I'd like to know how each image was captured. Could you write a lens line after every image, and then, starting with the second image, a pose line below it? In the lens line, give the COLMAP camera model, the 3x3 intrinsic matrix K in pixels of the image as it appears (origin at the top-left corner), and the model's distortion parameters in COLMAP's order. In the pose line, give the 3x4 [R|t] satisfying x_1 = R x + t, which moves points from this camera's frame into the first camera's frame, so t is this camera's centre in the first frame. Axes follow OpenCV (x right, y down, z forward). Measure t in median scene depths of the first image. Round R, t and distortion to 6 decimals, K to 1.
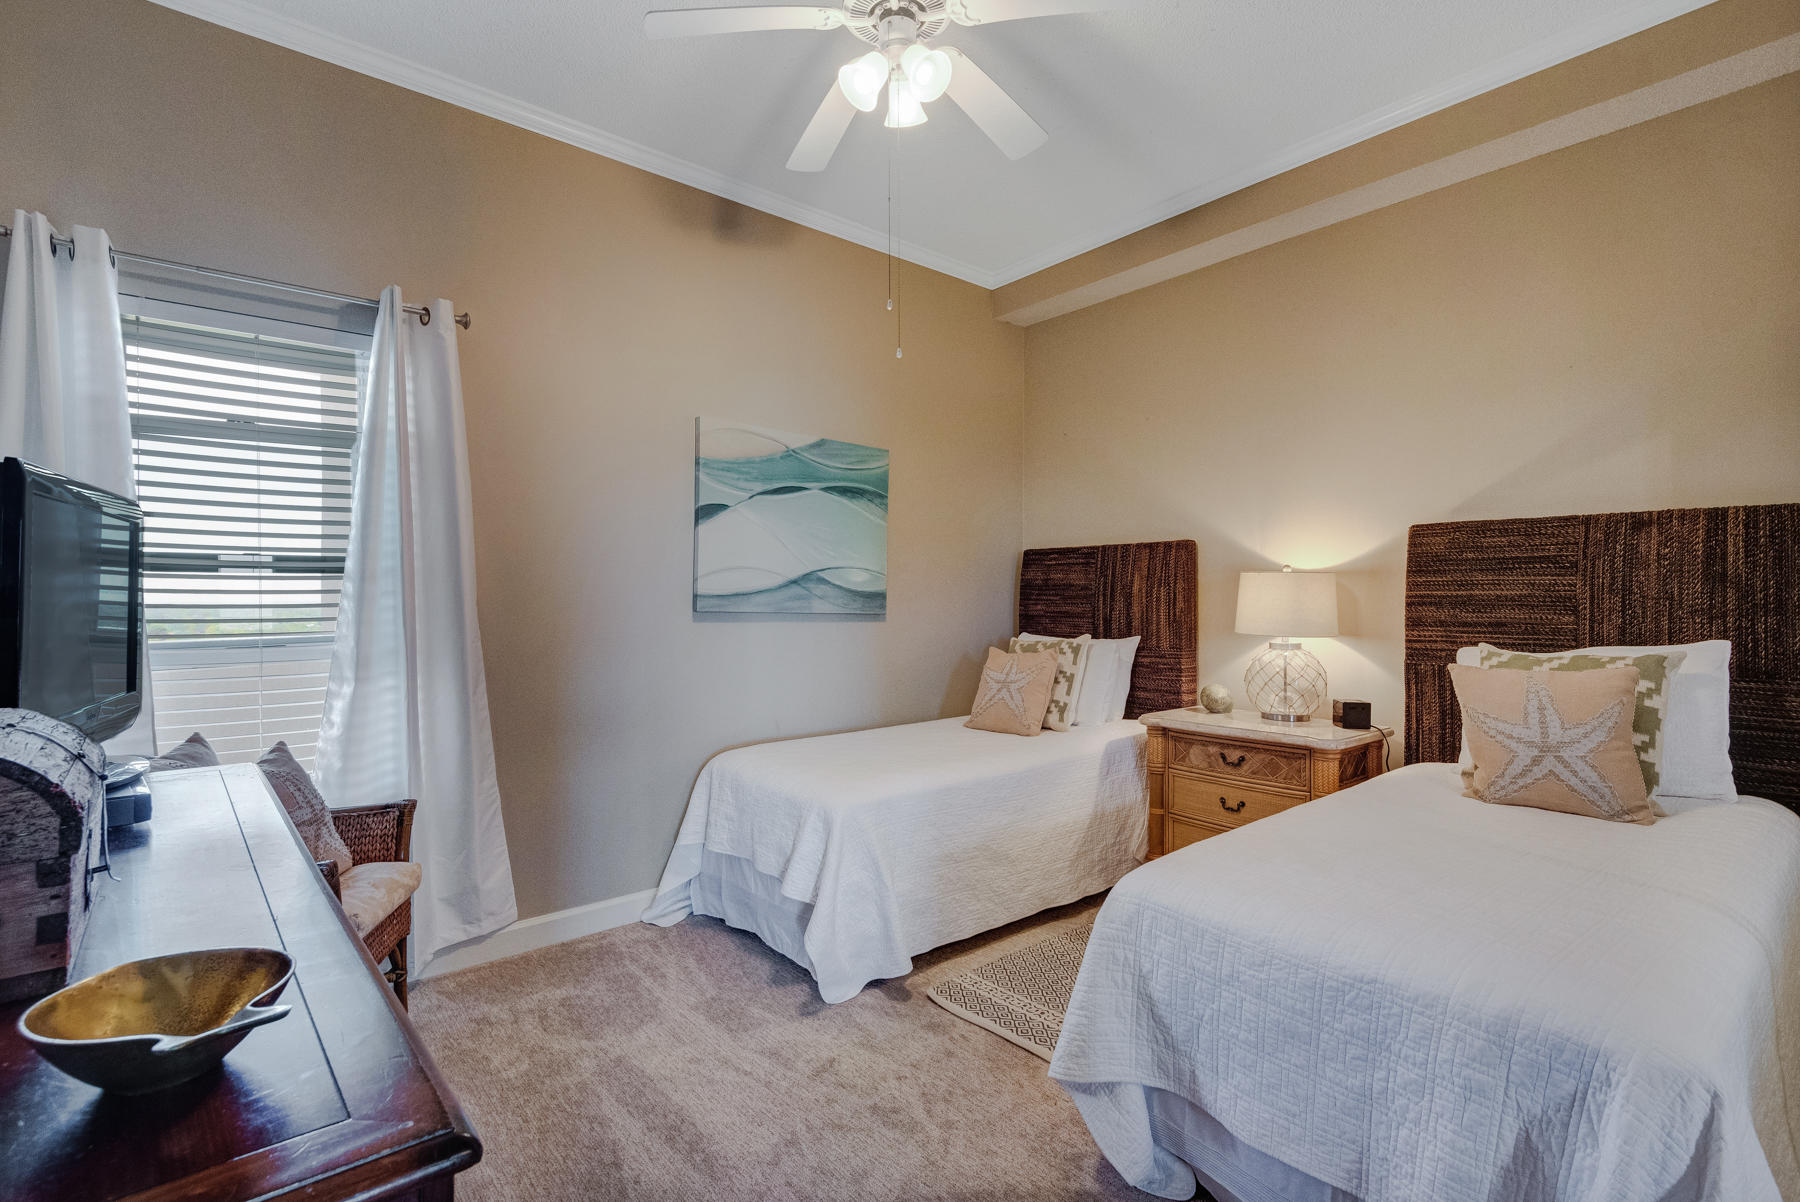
lens RADIAL K [[823.3, 0, 900.0], [0, 823.3, 601.0], [0, 0, 1]] dist [0.000772, 0.000046]
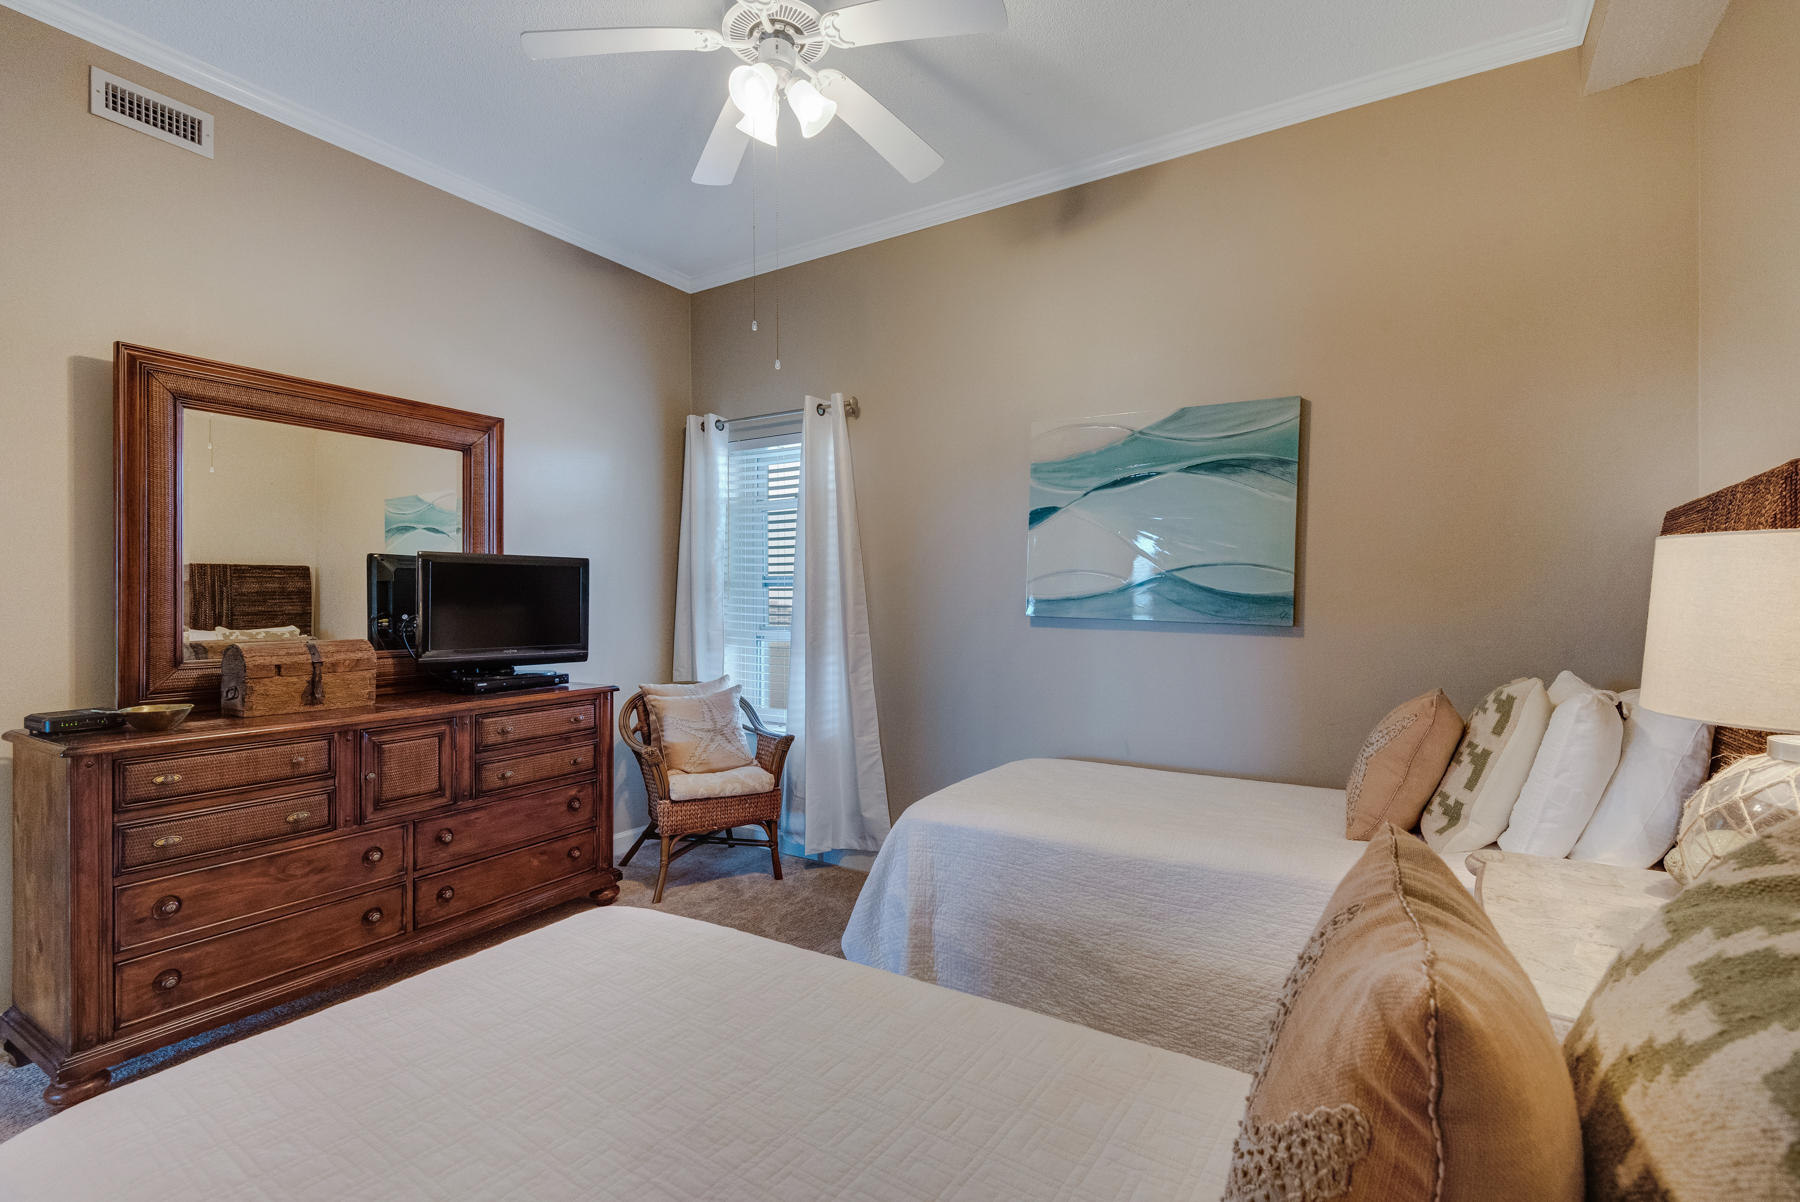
lens RADIAL K [[823.3, 0, 900.0], [0, 823.3, 601.0], [0, 0, 1]] dist [0.000772, 0.000046]
pose [[0.296643, 0.001190, -0.954988, 0.620629], [-0.006955, 0.999975, -0.000914, -0.003664], [0.954963, 0.006913, 0.296644, 0.507423]]
